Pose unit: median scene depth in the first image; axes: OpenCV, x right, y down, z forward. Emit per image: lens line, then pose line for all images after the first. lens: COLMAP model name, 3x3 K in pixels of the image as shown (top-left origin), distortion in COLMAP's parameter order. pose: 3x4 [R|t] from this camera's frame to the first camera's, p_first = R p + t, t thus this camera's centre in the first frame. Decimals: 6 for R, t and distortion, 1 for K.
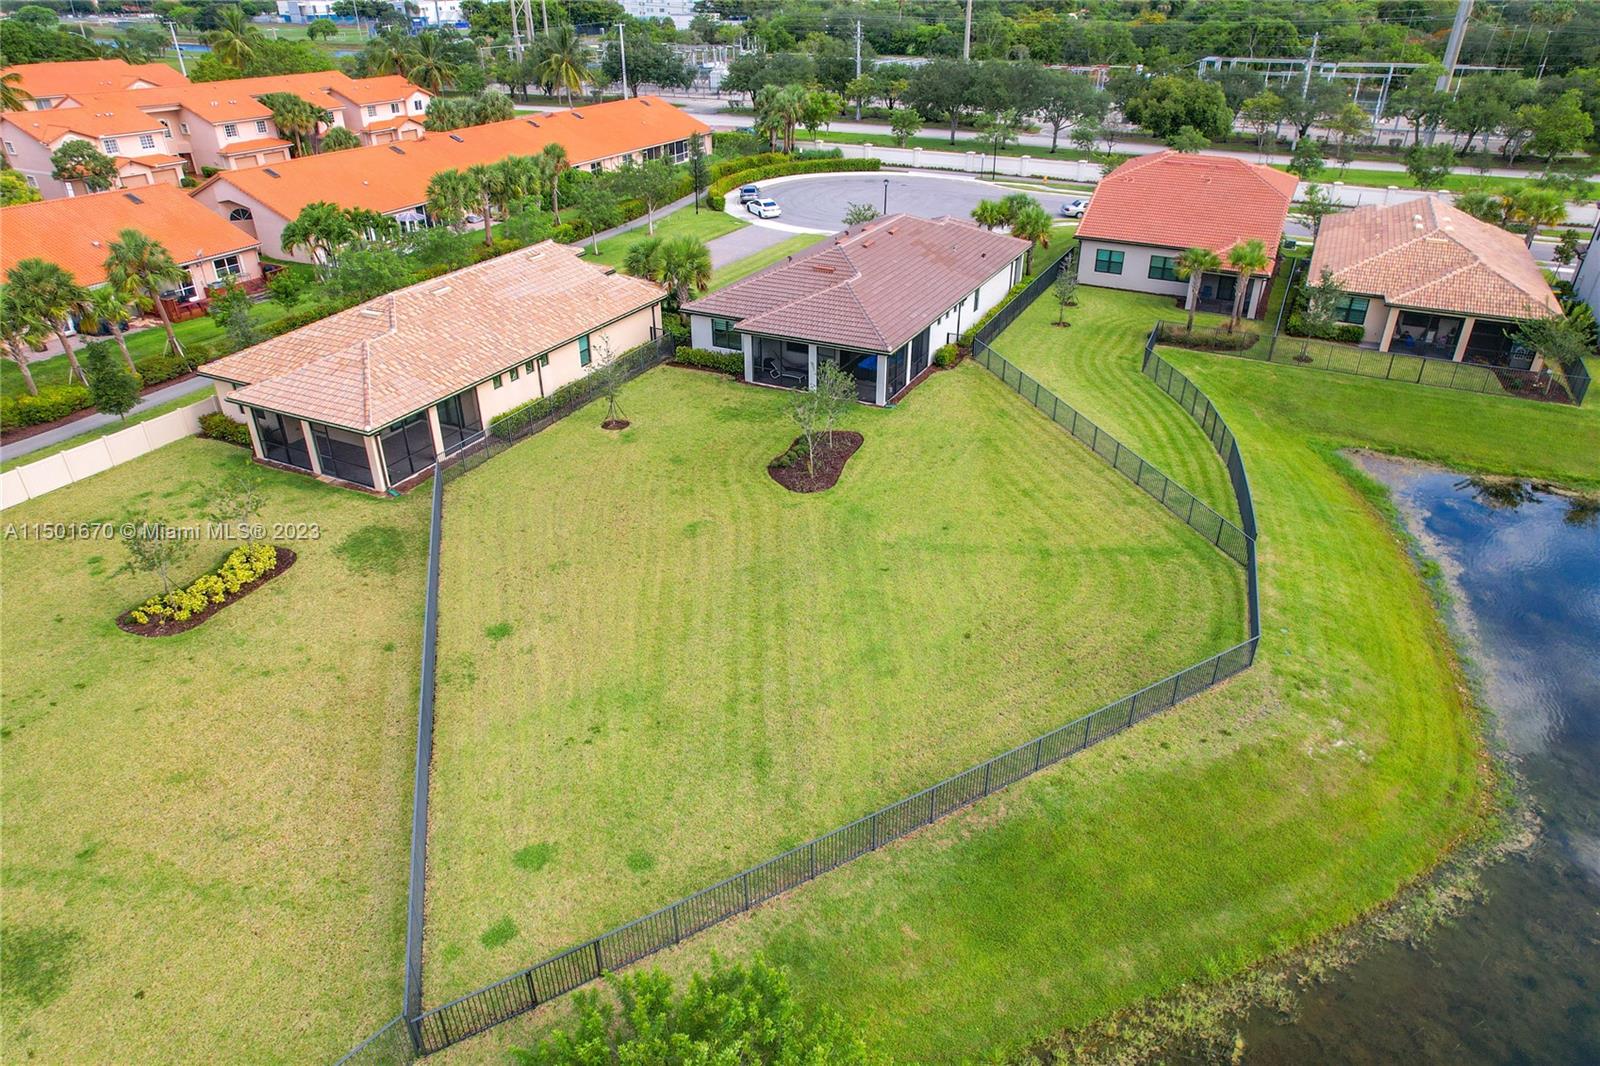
lens RADIAL K [[1035.1, 0, 800.0], [0, 1035.1, 533.0], [0, 0, 1]] dist [-0.077997, 0.063610]
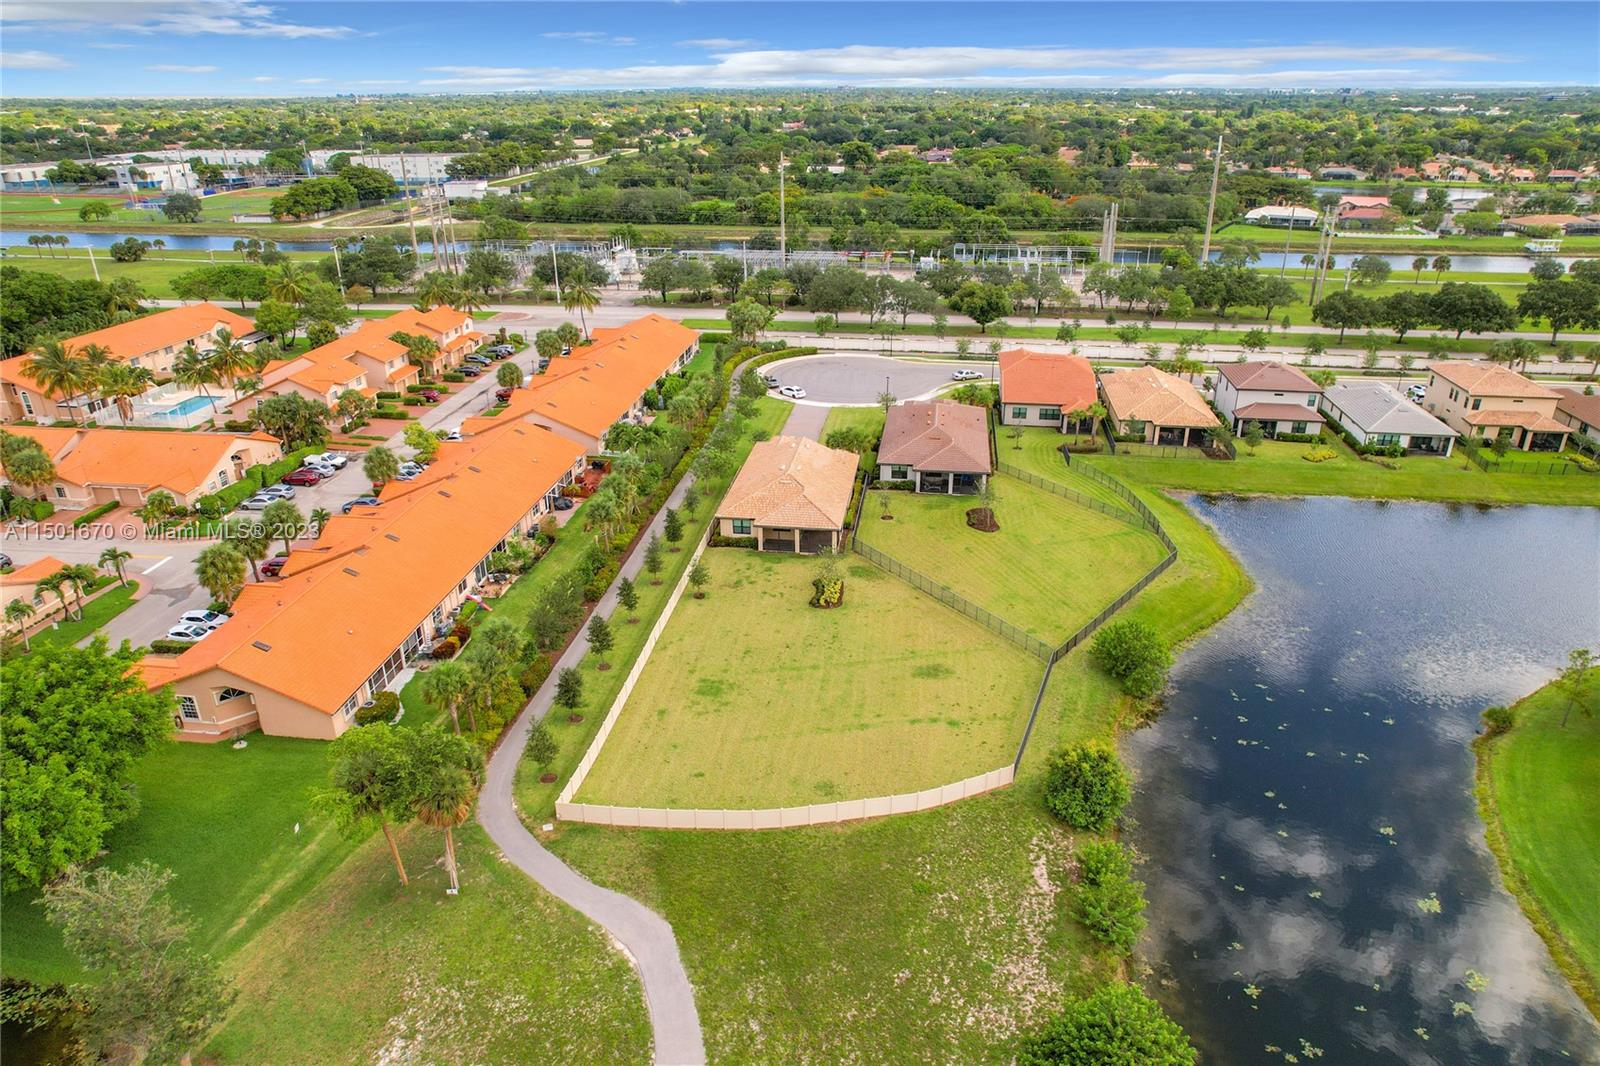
lens RADIAL K [[1035.1, 0, 800.0], [0, 1035.1, 533.0], [0, 0, 1]] dist [-0.077997, 0.063610]
pose [[0.948195, -0.132682, 0.288656, -0.888167], [0.157786, 0.985305, -0.065405, 0.040483], [-0.275736, 0.107563, 0.955196, -0.973879]]
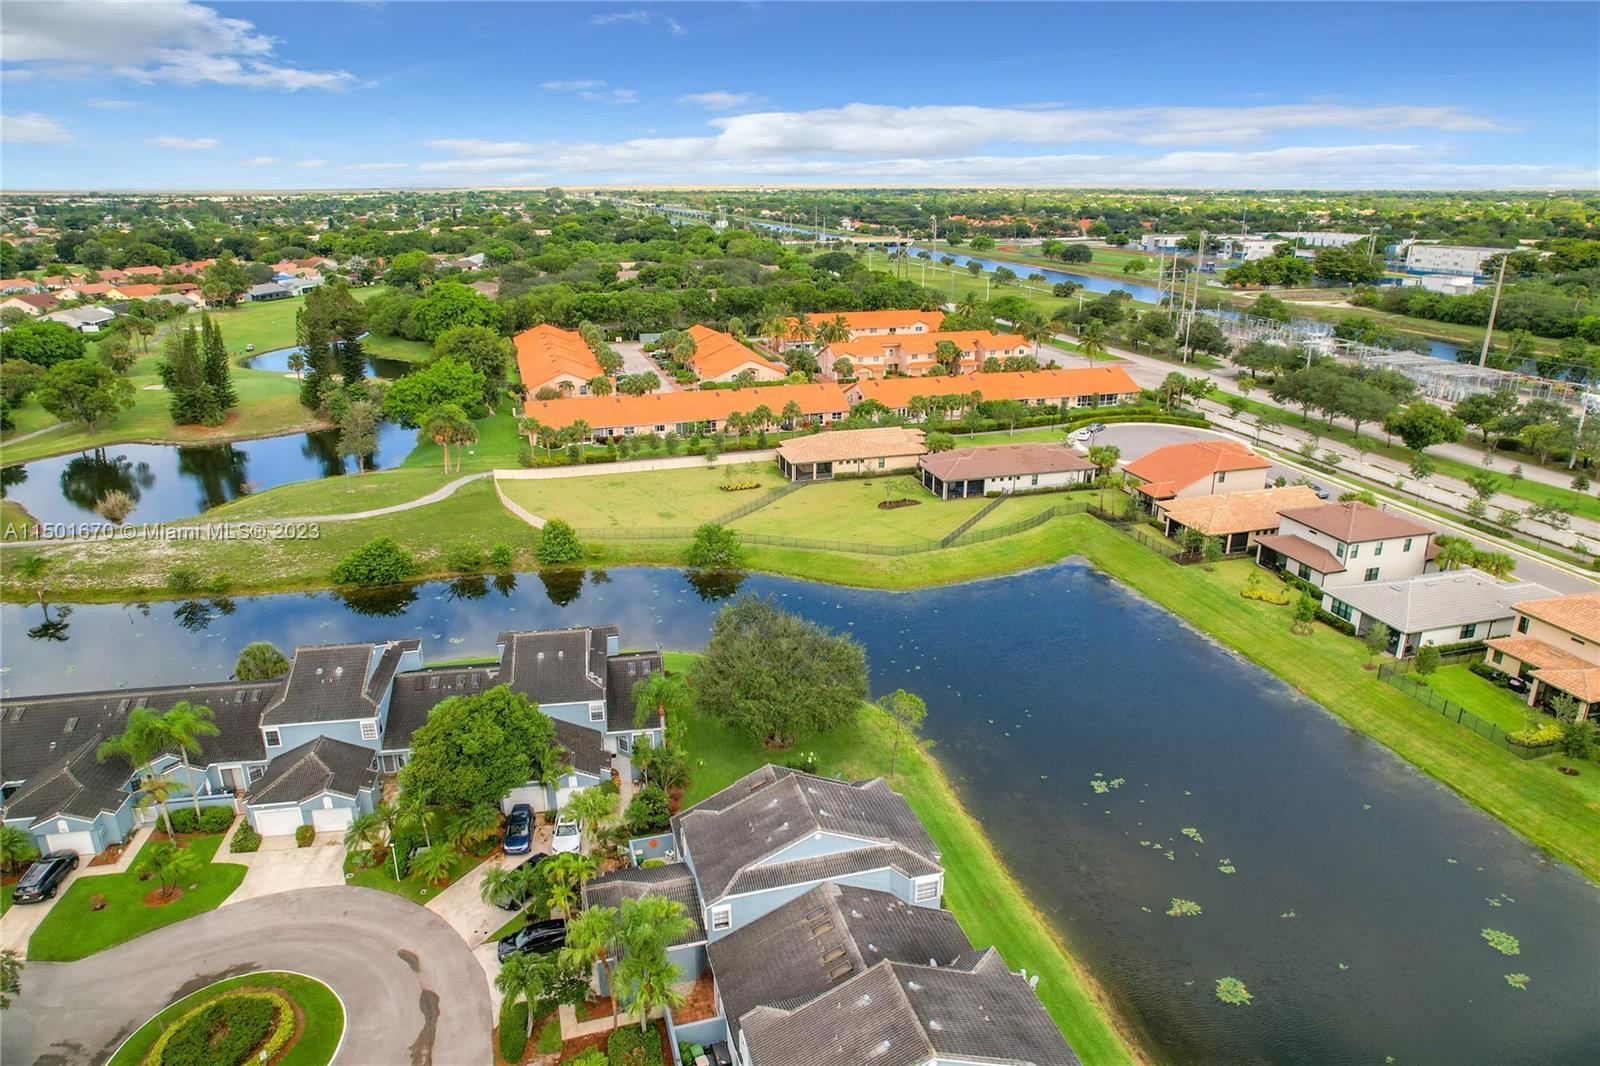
lens RADIAL K [[1035.1, 0, 800.0], [0, 1035.1, 533.0], [0, 0, 1]] dist [-0.077997, 0.063610]
pose [[0.675779, 0.239218, -0.697207, 1.647170], [-0.350327, 0.936449, -0.018256, 0.140794], [0.648532, 0.256587, 0.716637, -1.162989]]
